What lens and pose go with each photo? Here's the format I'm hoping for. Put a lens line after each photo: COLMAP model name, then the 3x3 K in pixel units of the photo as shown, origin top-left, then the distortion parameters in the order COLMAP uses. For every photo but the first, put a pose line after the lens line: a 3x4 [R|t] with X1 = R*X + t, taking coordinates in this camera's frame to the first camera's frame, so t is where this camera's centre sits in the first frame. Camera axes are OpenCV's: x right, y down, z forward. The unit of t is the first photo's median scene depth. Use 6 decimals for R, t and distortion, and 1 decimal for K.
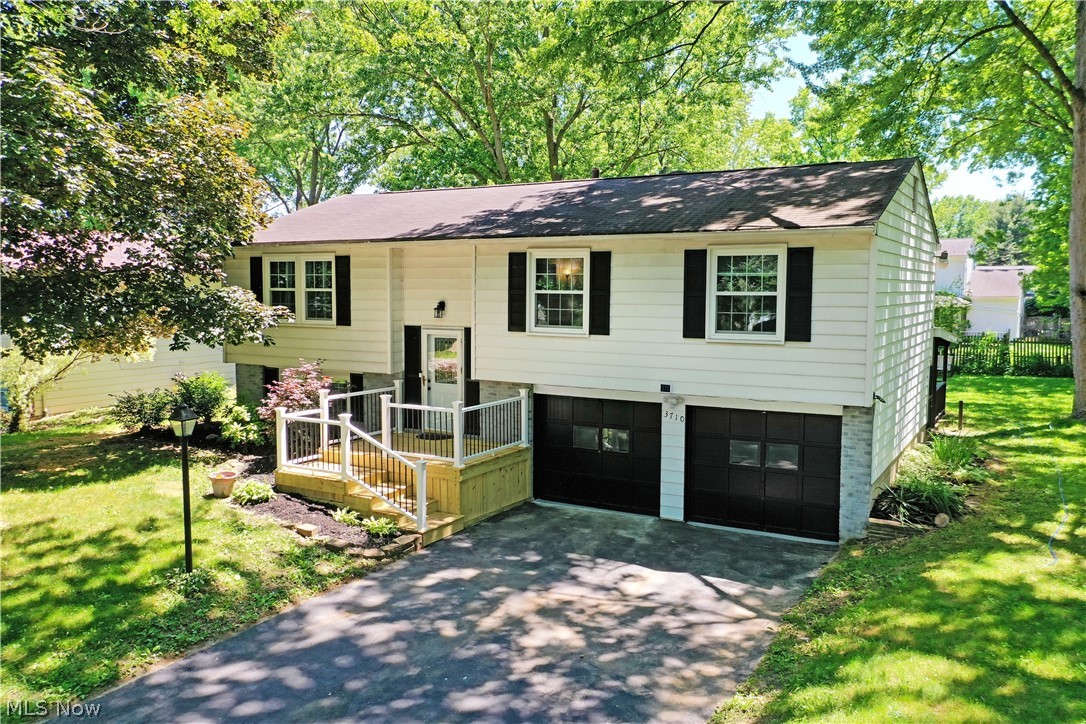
lens RADIAL K [[875.4, 0, 542.6], [0, 875.4, 362.3], [0, 0, 1]] dist [0.033962, -0.022350]
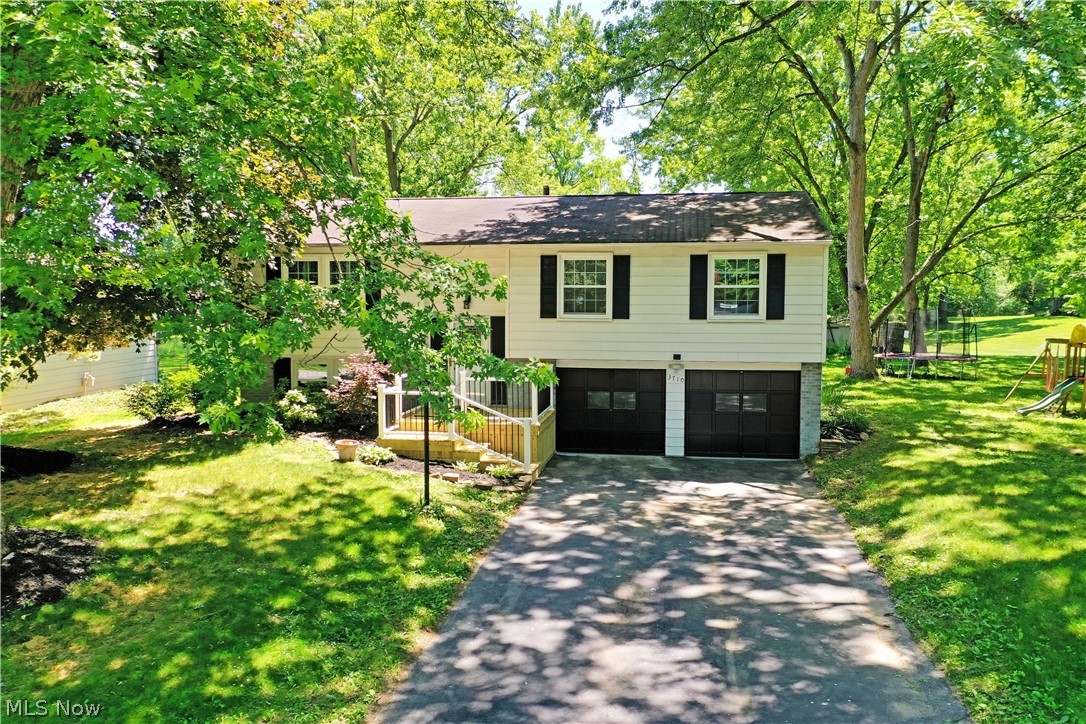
lens RADIAL K [[875.4, 0, 544.8], [0, 875.4, 359.7], [0, 0, 1]] dist [0.033962, -0.022350]
pose [[0.936784, -0.032903, 0.348359, -0.531543], [0.034620, 0.999400, 0.001297, 0.025348], [-0.348192, 0.010845, 0.937360, -0.199394]]
